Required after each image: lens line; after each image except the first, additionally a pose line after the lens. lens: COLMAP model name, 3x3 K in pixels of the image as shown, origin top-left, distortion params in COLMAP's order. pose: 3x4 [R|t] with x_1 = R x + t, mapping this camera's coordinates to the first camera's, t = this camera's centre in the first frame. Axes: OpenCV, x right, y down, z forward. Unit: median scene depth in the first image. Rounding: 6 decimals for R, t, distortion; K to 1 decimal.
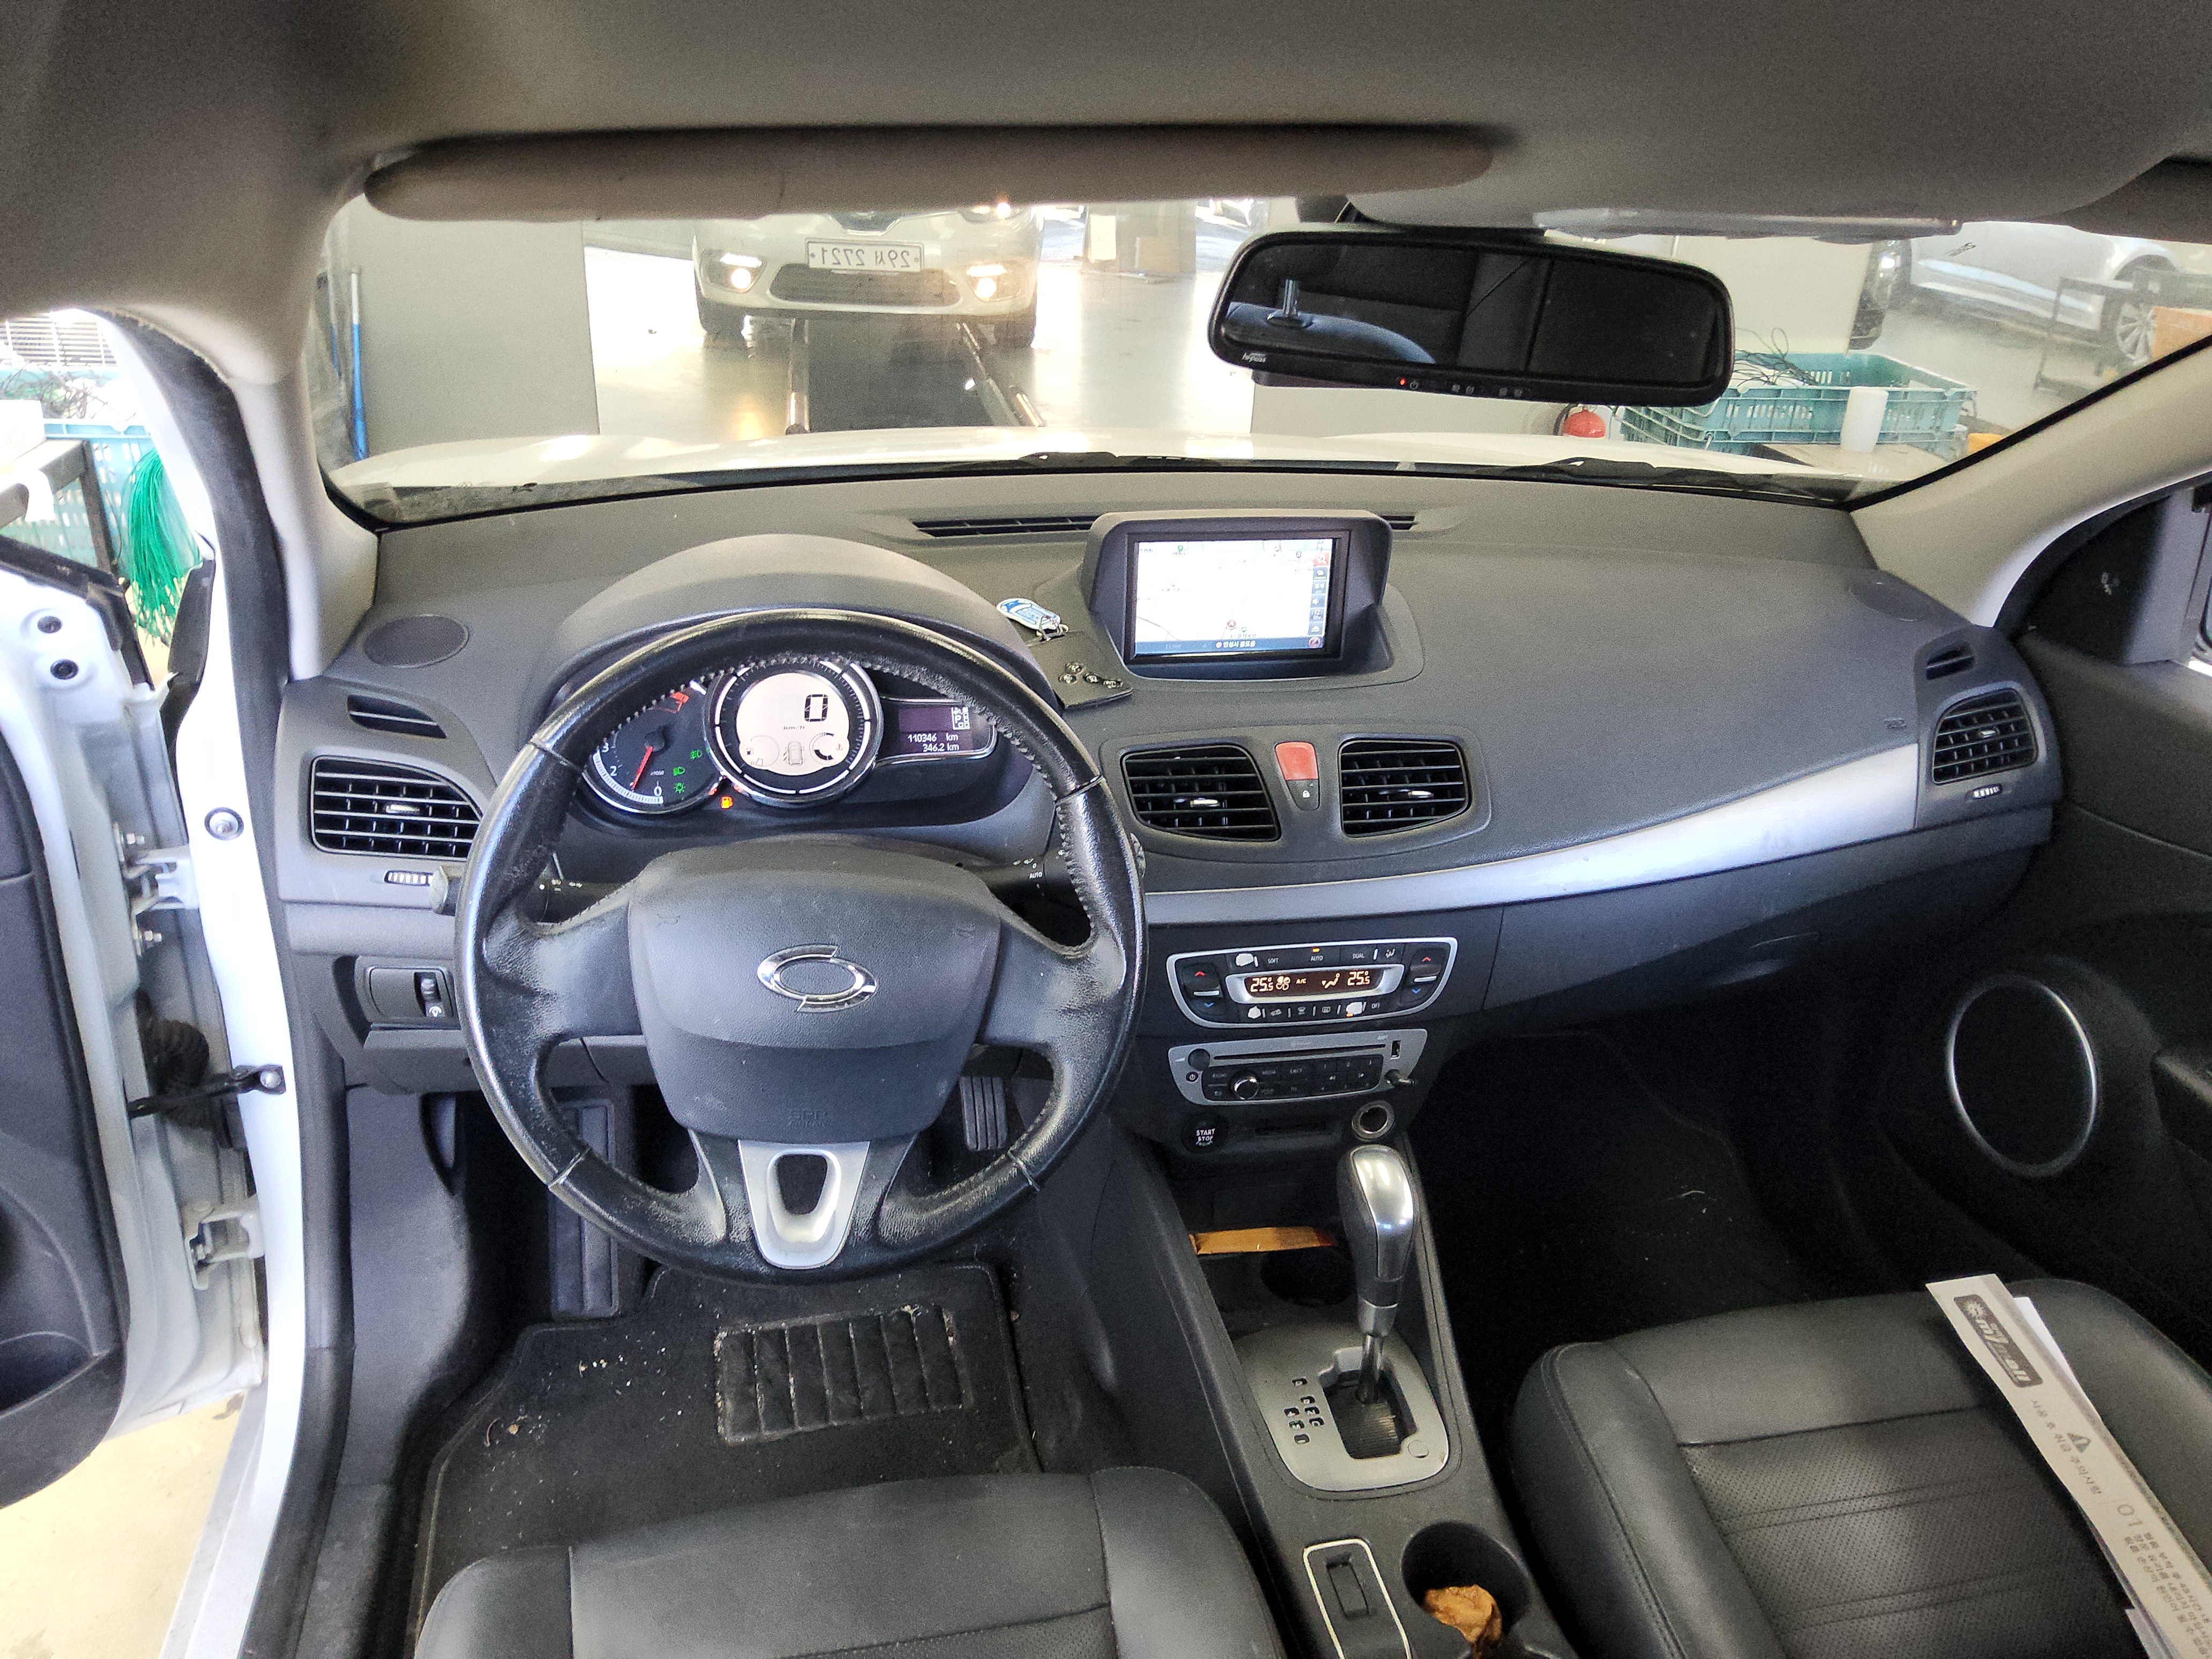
lens RADIAL K [[1597.3, 0, 1091.9], [0, 1597.3, 799.6], [0, 0, 1]] dist [0.293947, -0.000228]
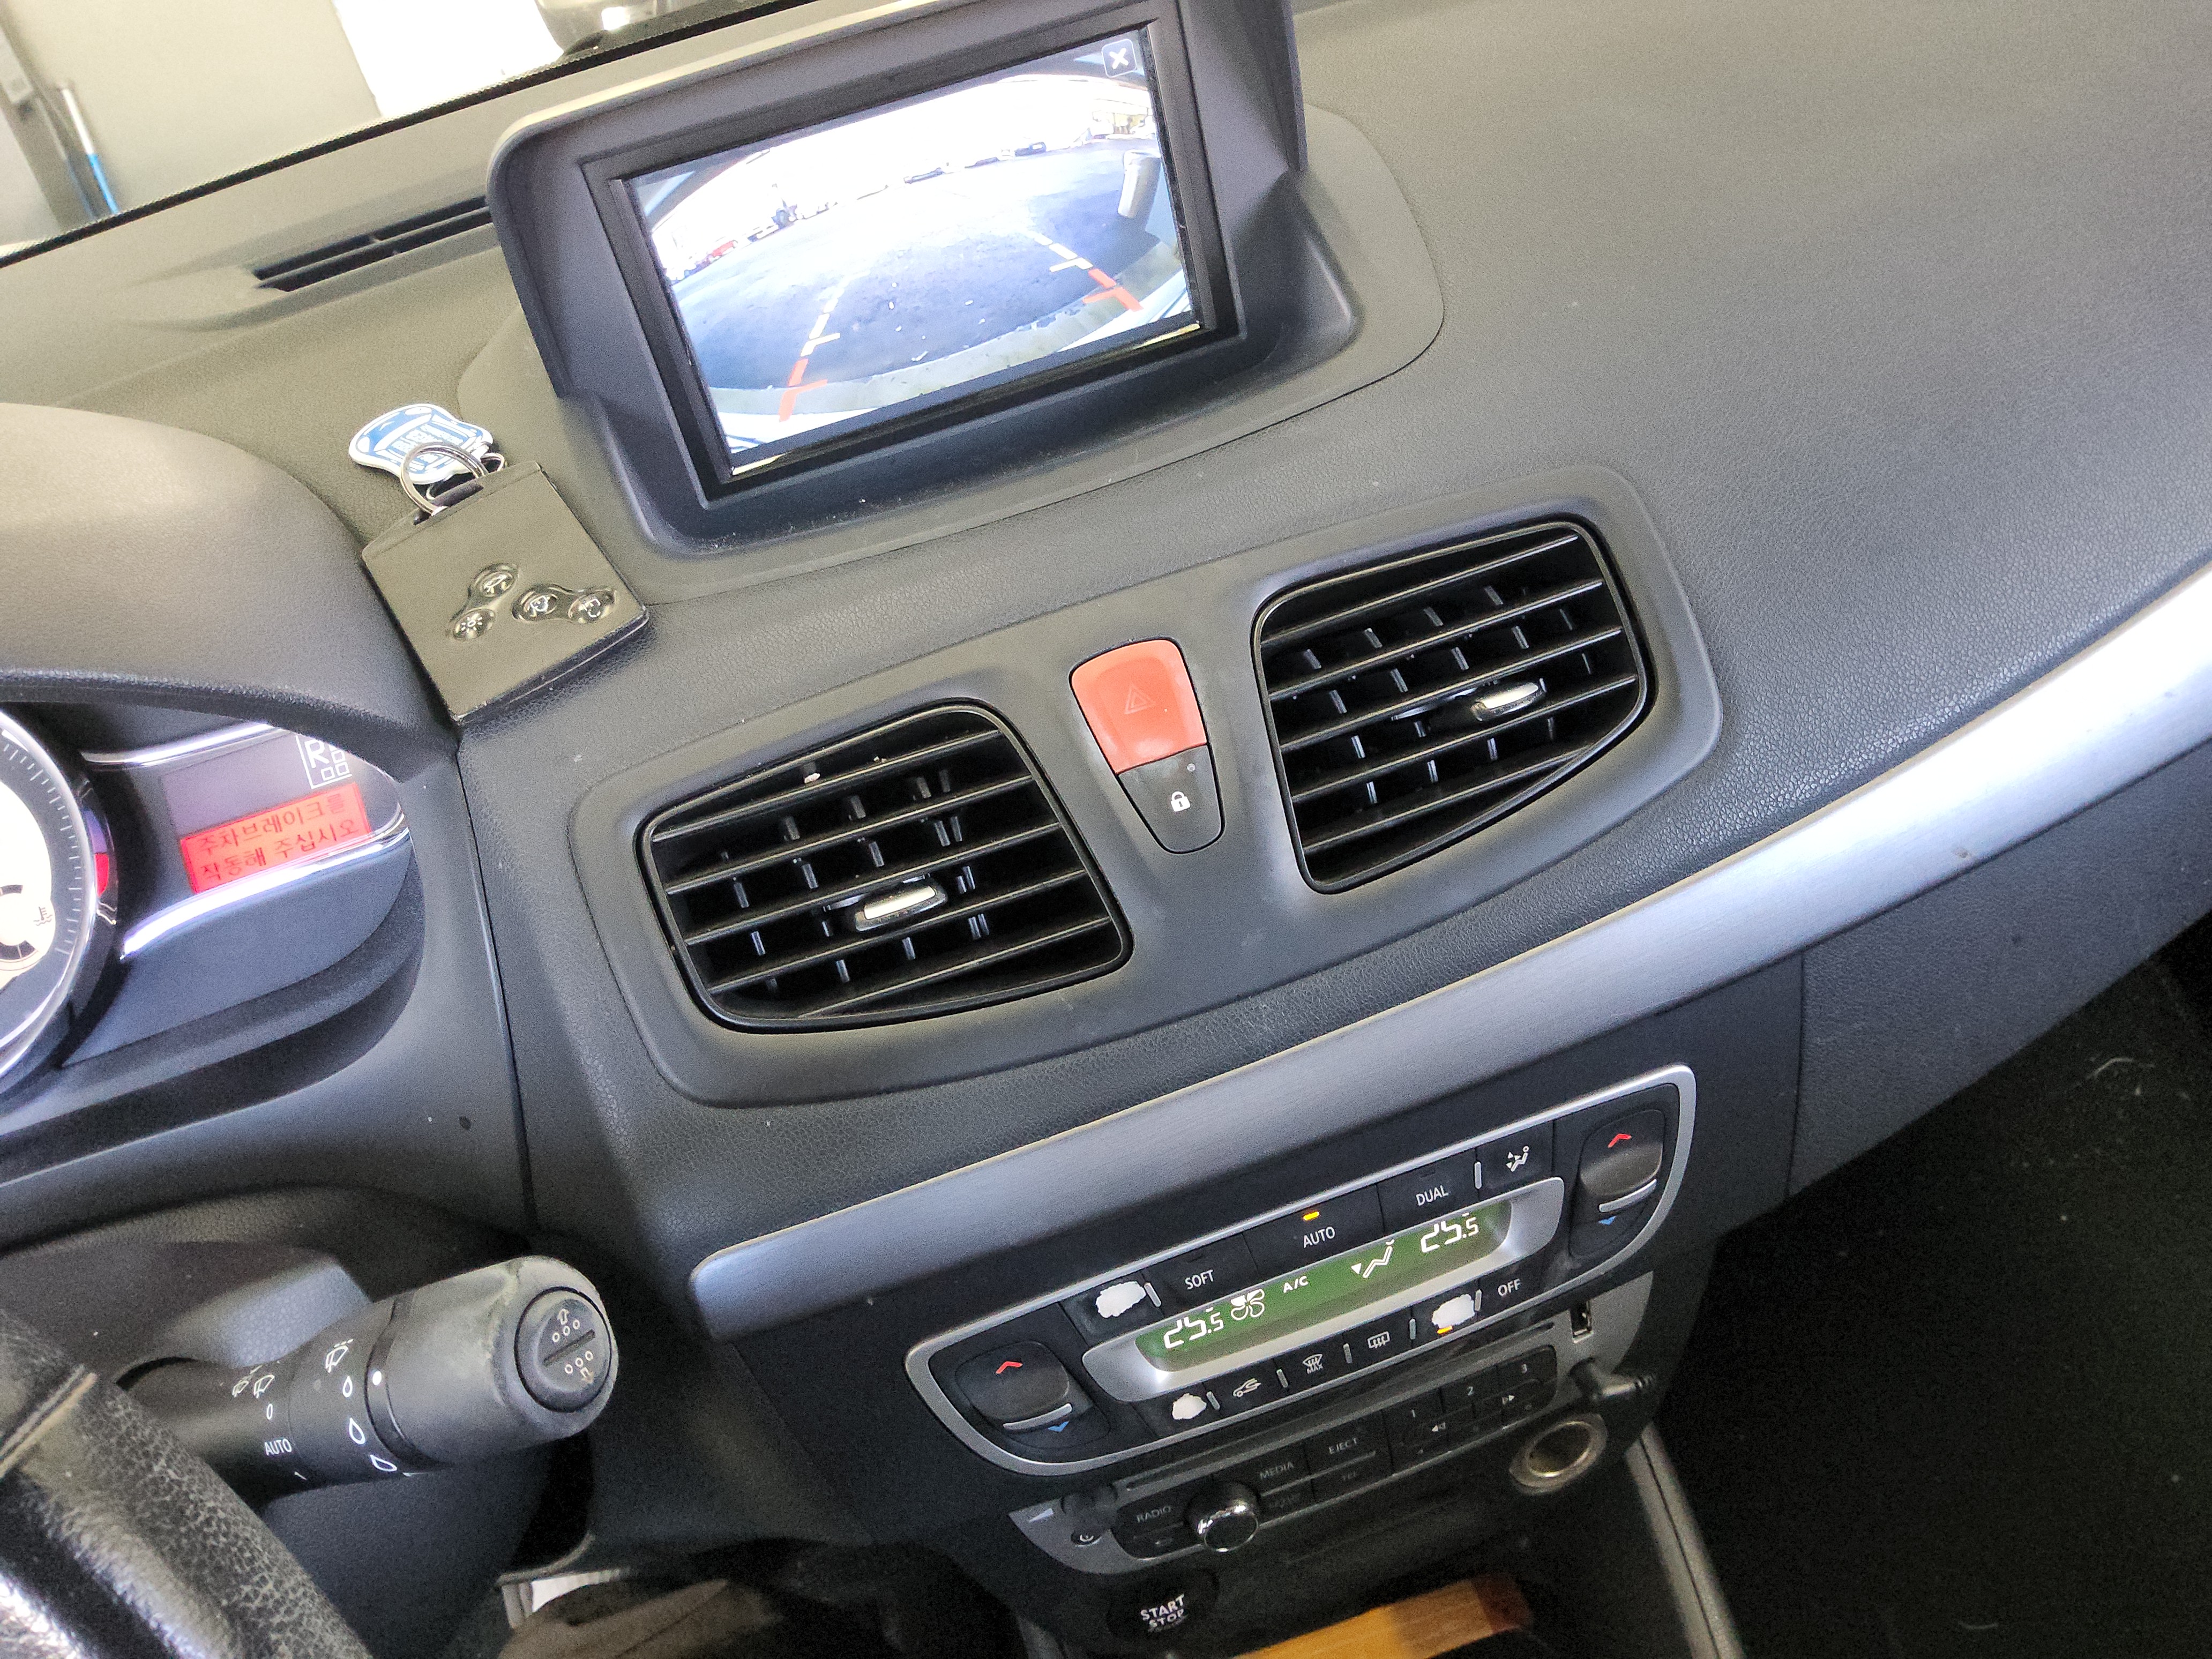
lens RADIAL K [[1632.7, 0, 1106.0], [0, 1632.7, 829.5], [0, 0, 1]] dist [0.040630, -0.001444]
pose [[0.964799, -0.241588, -0.103914, 0.147767], [0.258101, 0.945643, 0.197848, -0.067737], [0.050468, -0.217703, 0.974709, 0.639438]]
